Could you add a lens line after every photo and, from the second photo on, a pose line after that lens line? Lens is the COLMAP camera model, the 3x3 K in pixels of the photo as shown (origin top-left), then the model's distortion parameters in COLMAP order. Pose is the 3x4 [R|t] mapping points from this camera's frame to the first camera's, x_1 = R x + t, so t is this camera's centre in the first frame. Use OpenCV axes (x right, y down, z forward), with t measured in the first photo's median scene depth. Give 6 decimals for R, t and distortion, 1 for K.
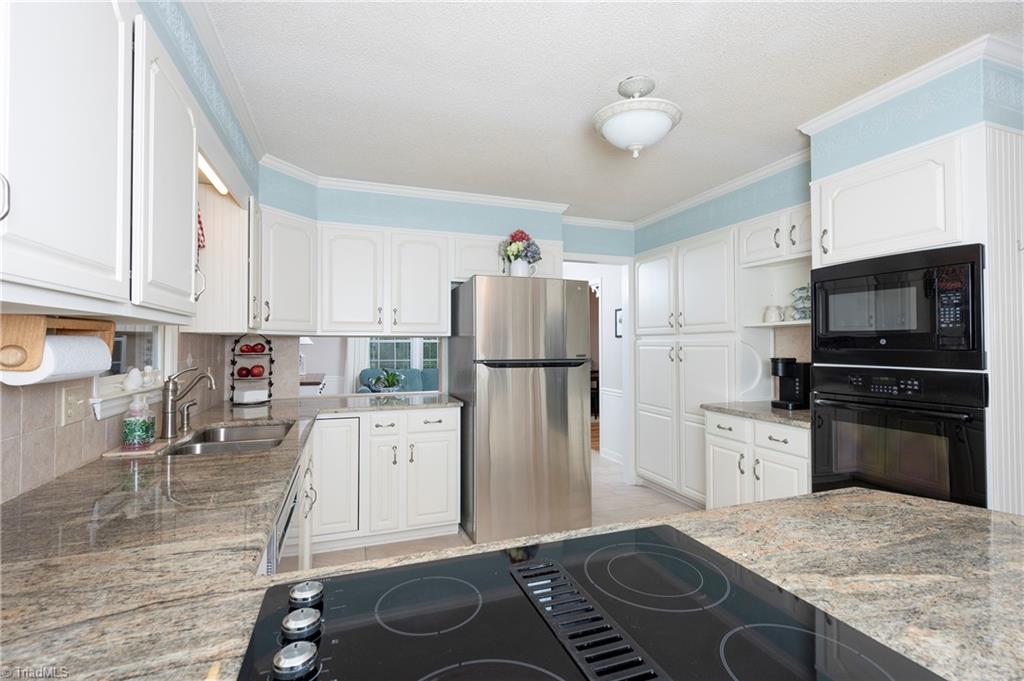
lens RADIAL K [[462.1, 0, 512.2], [0, 462.1, 337.1], [0, 0, 1]] dist [0.001451, -0.000360]
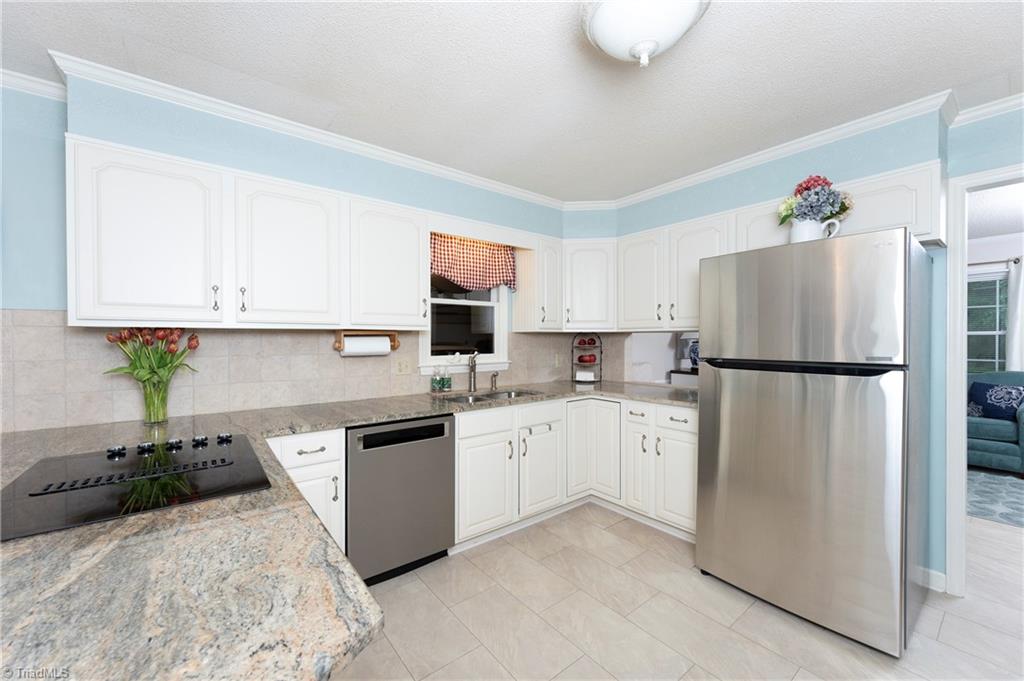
lens RADIAL K [[401.7, 0, 513.6], [0, 401.7, 339.1], [0, 0, 1]] dist [0.000101, 0.000052]
pose [[0.317619, 0.000566, -0.948218, 1.525403], [0.018840, 0.999799, 0.006908, 0.010468], [0.948031, -0.020059, 0.317544, 1.241517]]
